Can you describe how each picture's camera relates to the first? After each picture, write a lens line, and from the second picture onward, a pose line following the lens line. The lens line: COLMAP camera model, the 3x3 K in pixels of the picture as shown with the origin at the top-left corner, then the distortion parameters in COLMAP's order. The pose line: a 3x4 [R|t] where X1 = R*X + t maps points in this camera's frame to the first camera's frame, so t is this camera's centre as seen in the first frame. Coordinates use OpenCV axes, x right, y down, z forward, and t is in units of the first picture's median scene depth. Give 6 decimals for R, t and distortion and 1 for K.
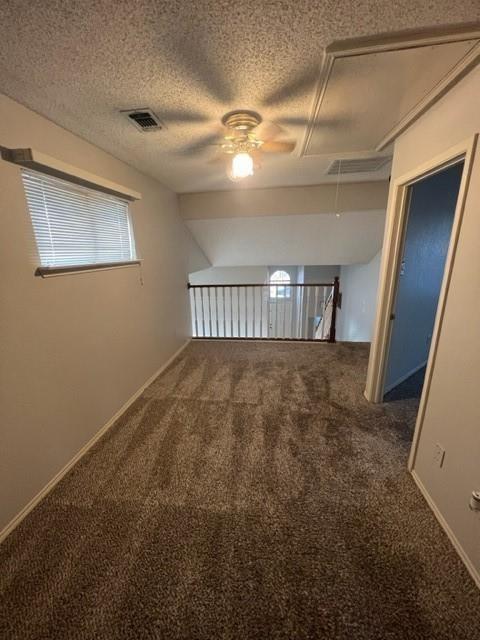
lens RADIAL K [[258.5, 0, 239.8], [0, 258.5, 322.8], [0, 0, 1]] dist [0.000076, 0.000027]
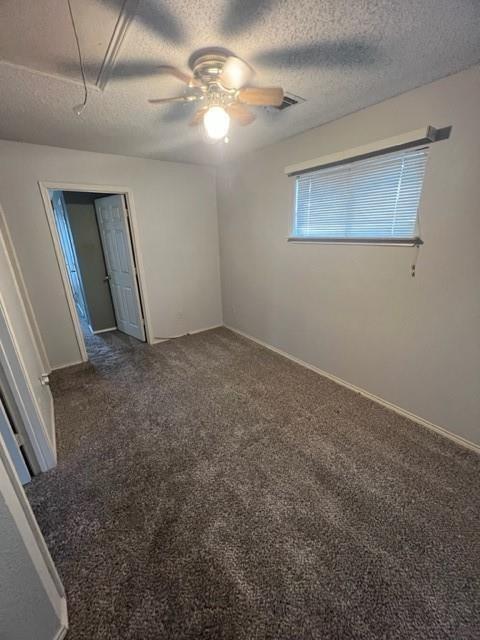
lens RADIAL K [[258.5, 0, 239.8], [0, 258.5, 322.8], [0, 0, 1]] dist [0.000076, 0.000027]
pose [[-0.714058, 0.272139, -0.645029, 0.479526], [-0.148763, 0.841333, 0.519643, -0.384788], [0.684099, 0.467011, -0.560276, 1.334974]]
